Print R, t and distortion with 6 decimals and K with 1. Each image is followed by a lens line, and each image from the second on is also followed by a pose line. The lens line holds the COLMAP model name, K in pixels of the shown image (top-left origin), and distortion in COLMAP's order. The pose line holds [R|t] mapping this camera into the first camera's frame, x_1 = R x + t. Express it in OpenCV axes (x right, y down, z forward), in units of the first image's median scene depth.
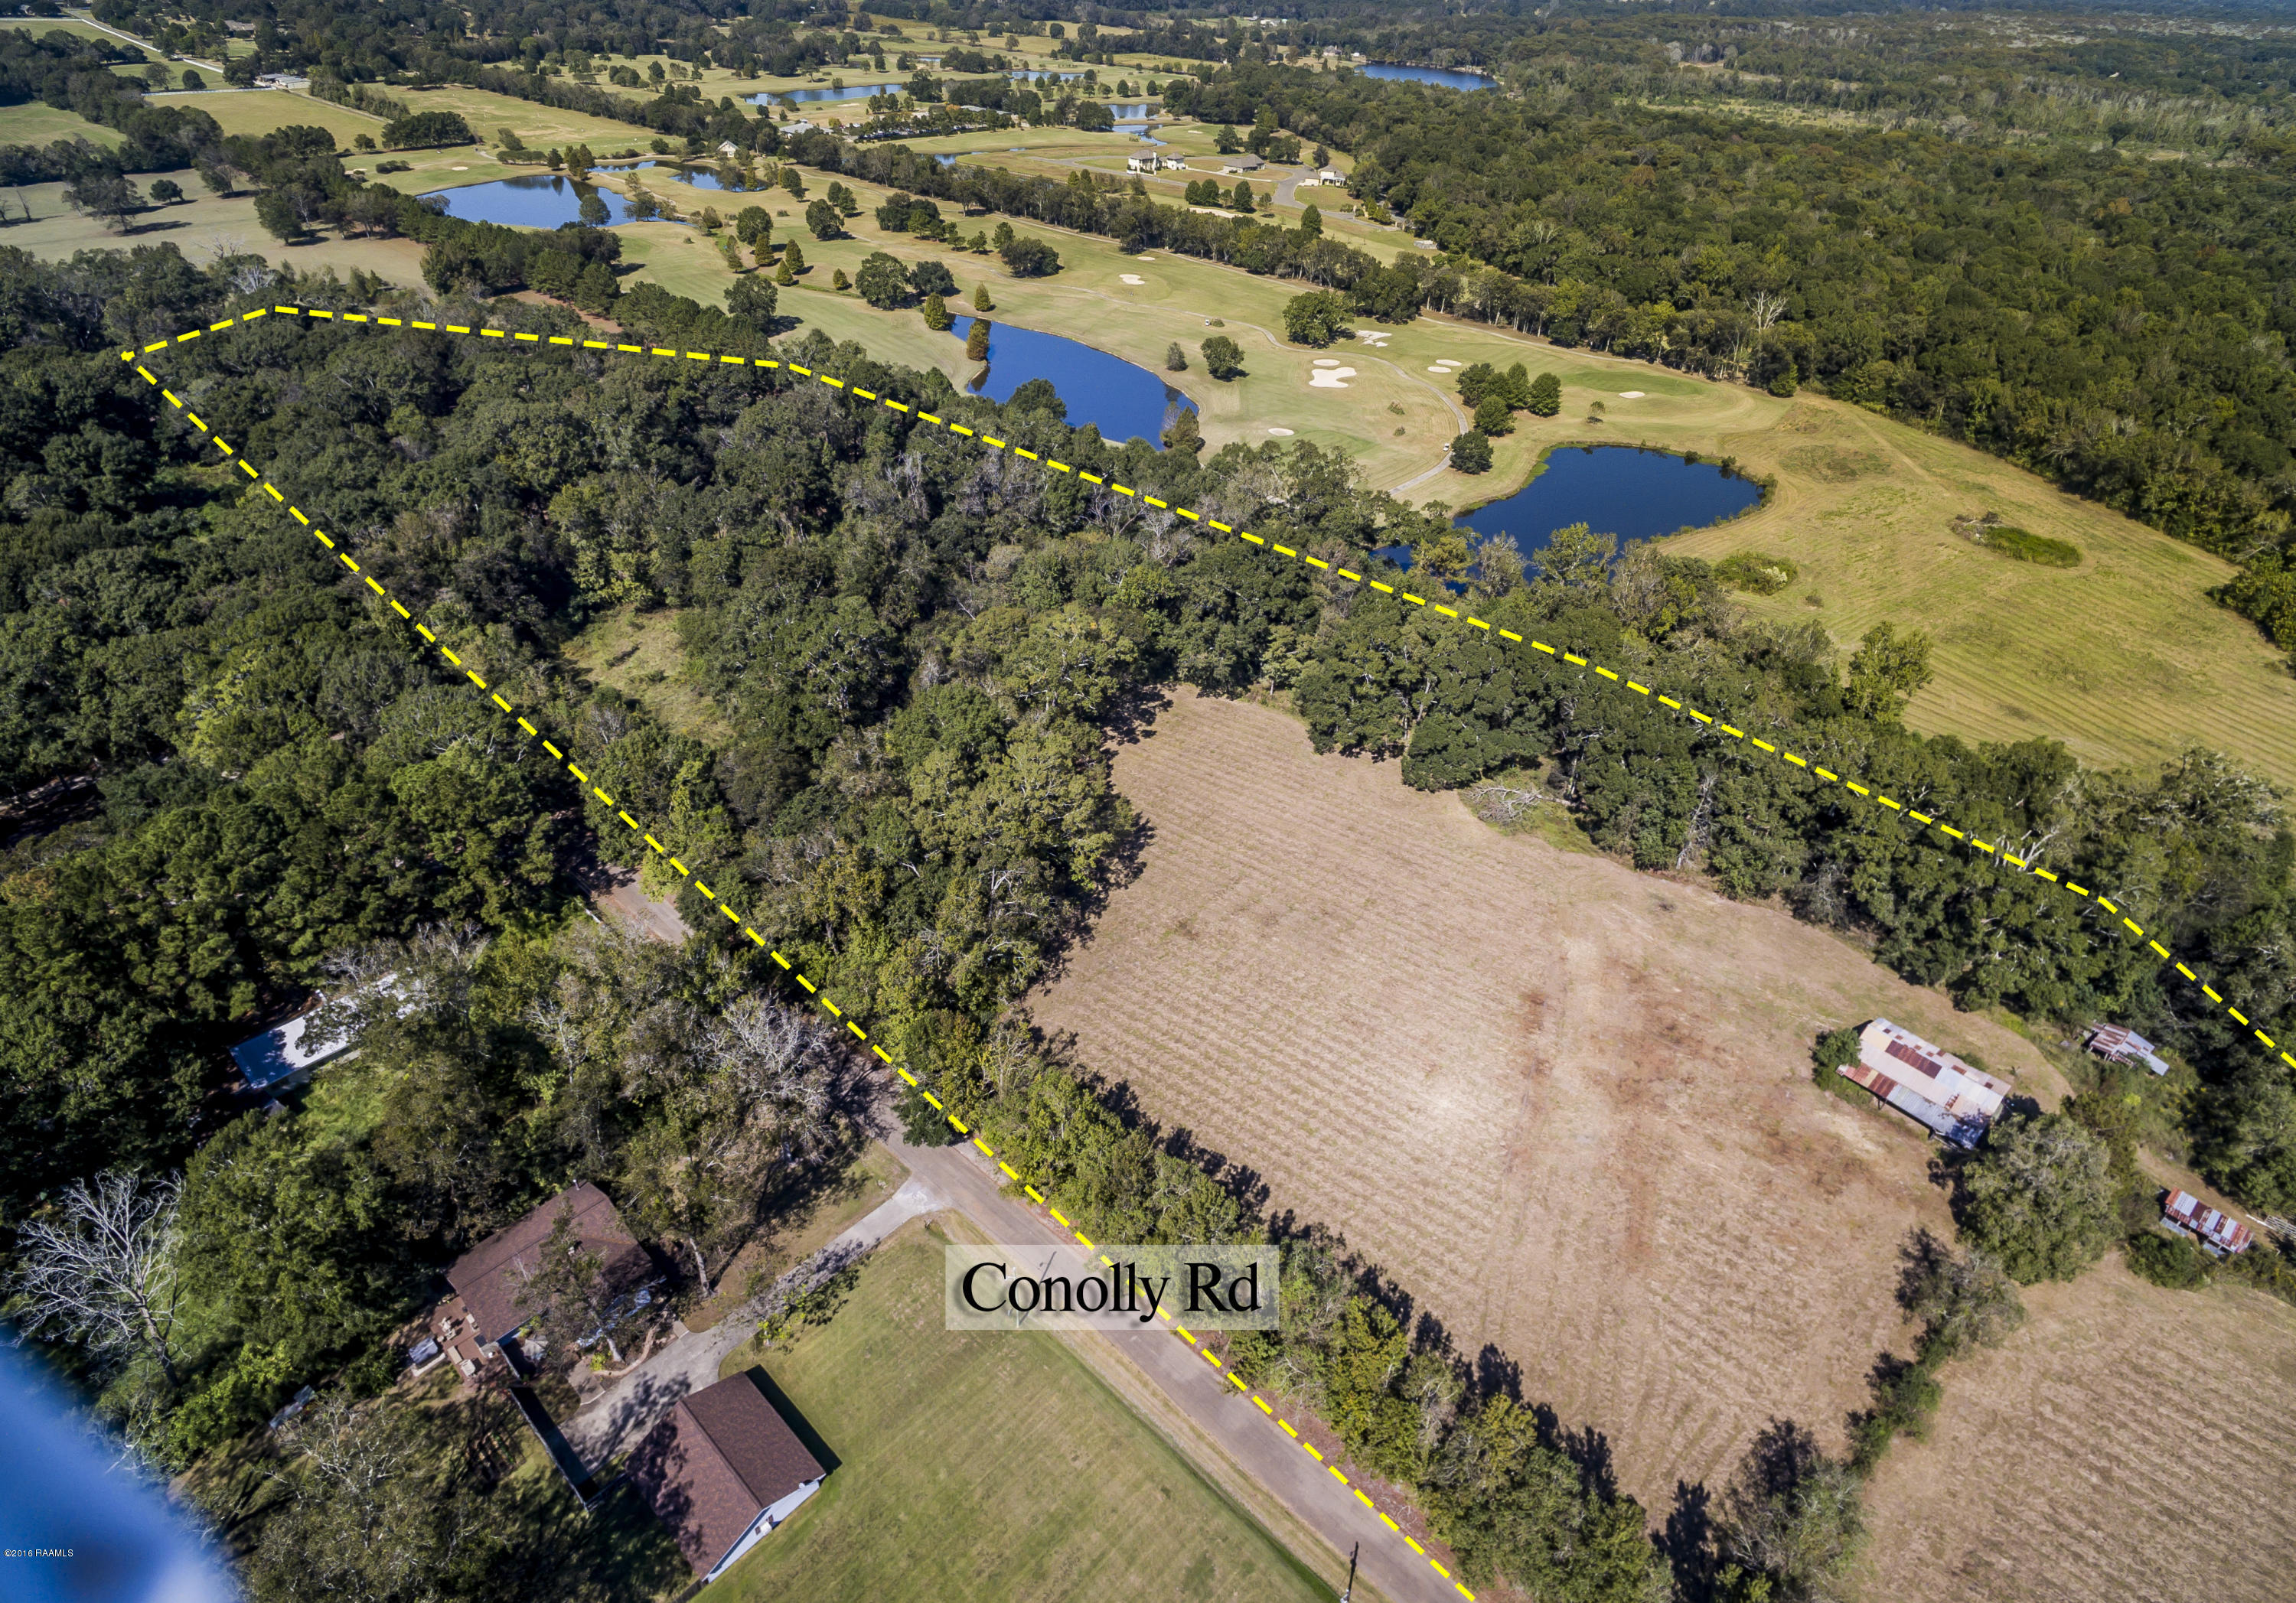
lens RADIAL K [[1269.7, 0, 1139.9], [0, 1269.7, 753.4], [0, 0, 1]] dist [0.012971, -0.009199]
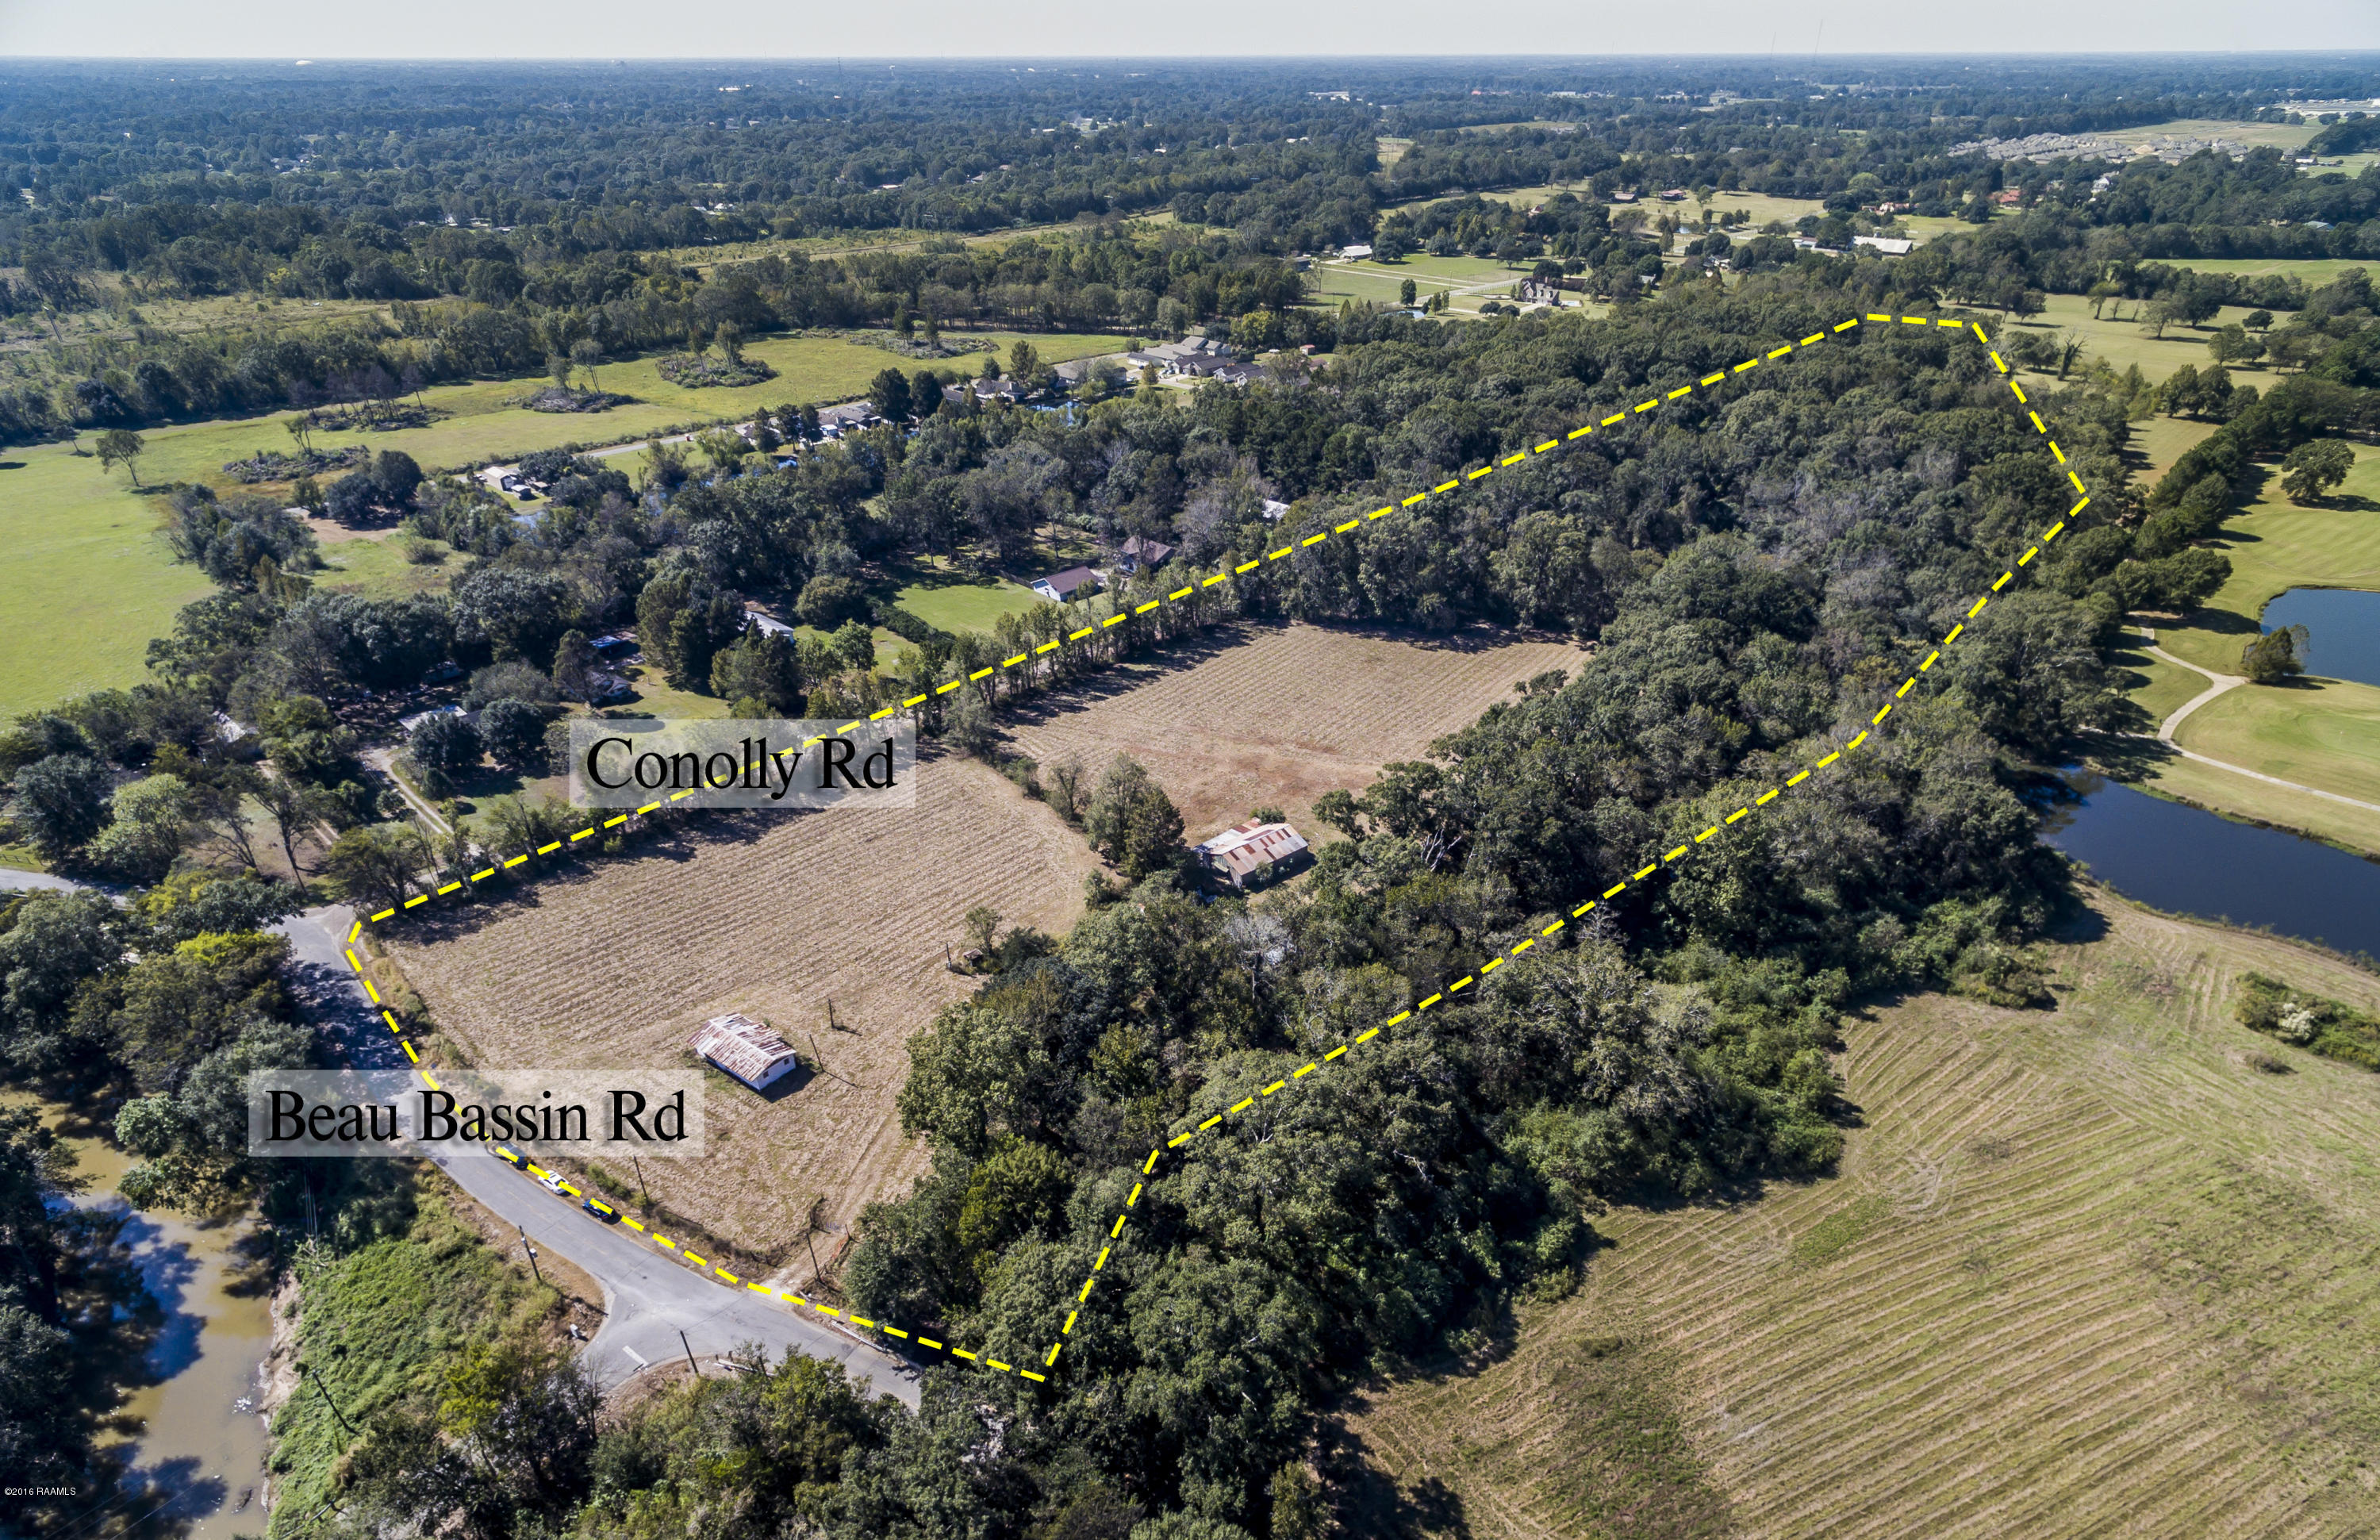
lens RADIAL K [[1407.4, 0, 1190.0], [0, 1407.4, 770.0], [0, 0, 1]] dist [0.006427, -0.001707]
pose [[-0.050488, 0.422947, -0.904747, 1.299211], [-0.547412, 0.745983, 0.379276, -0.231300], [0.835339, 0.514418, 0.193863, 0.401184]]
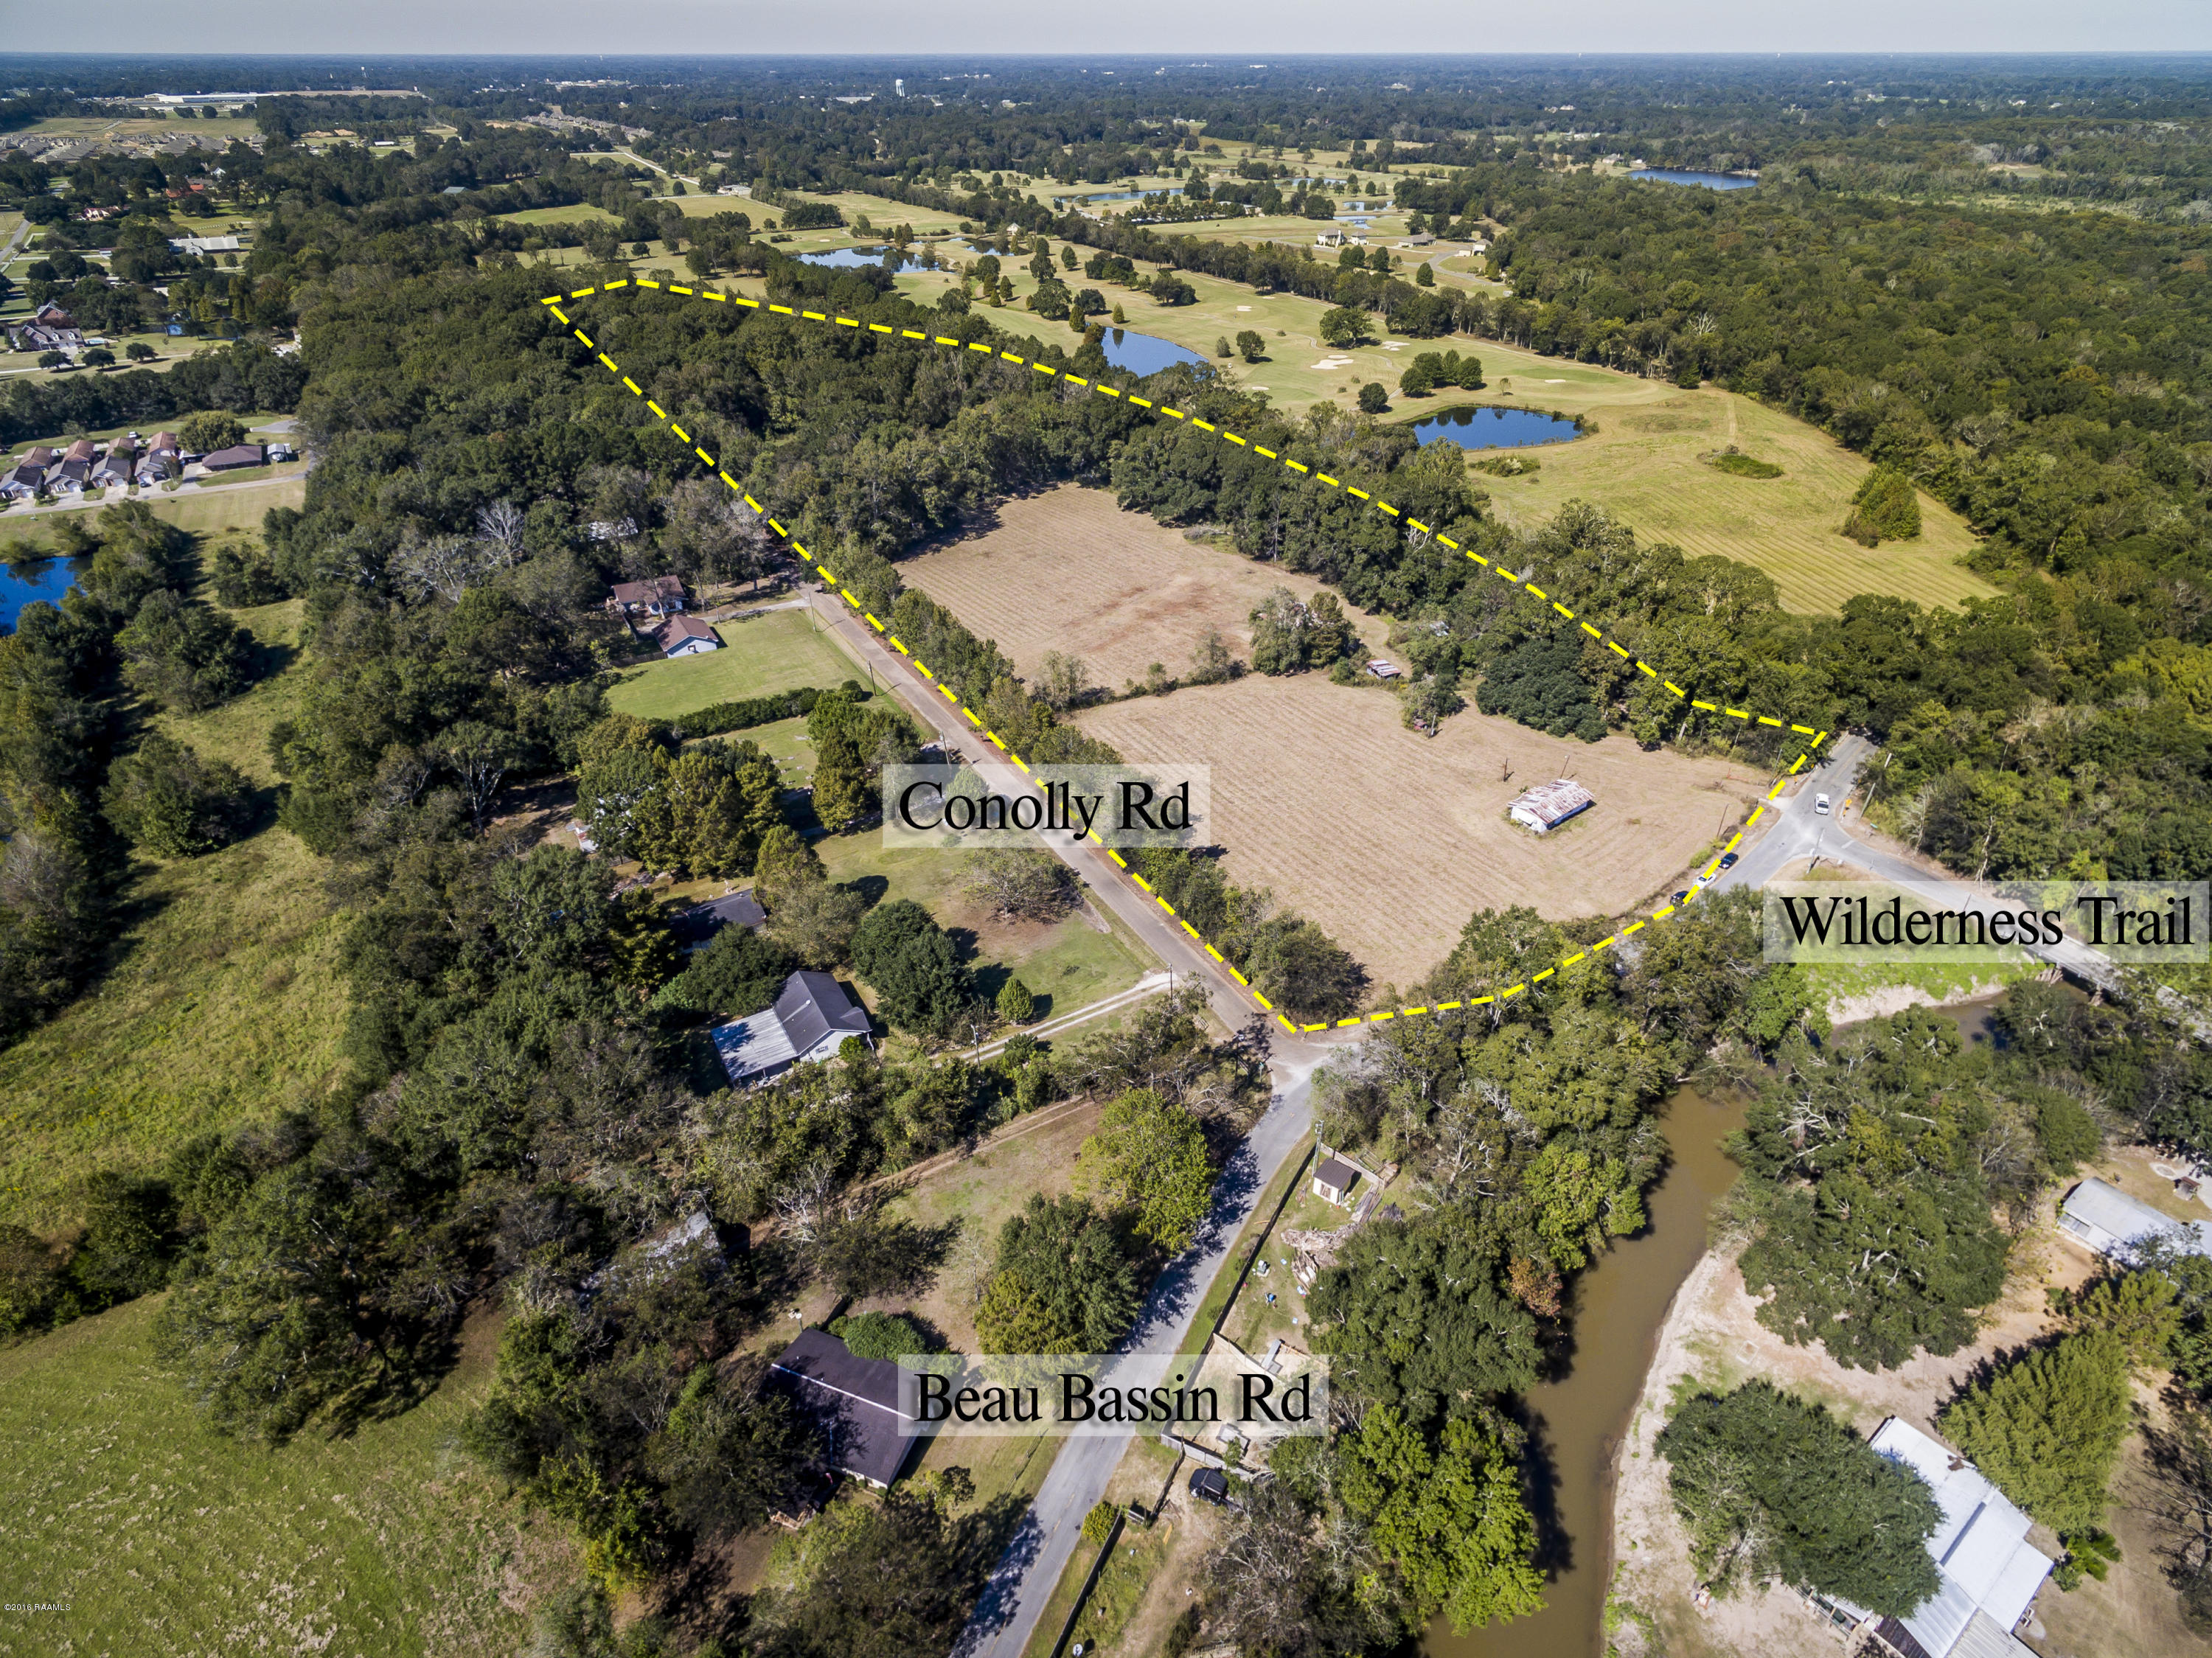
lens RADIAL K [[1259.3, 0, 1103.7], [0, 1259.3, 820.5], [0, 0, 1]] dist [0.003702, 0.000701]
pose [[0.952651, 0.124994, -0.277187, 0.589789], [-0.134879, 0.990720, -0.016807, 0.410887], [0.272514, 0.053398, 0.960669, -0.572135]]
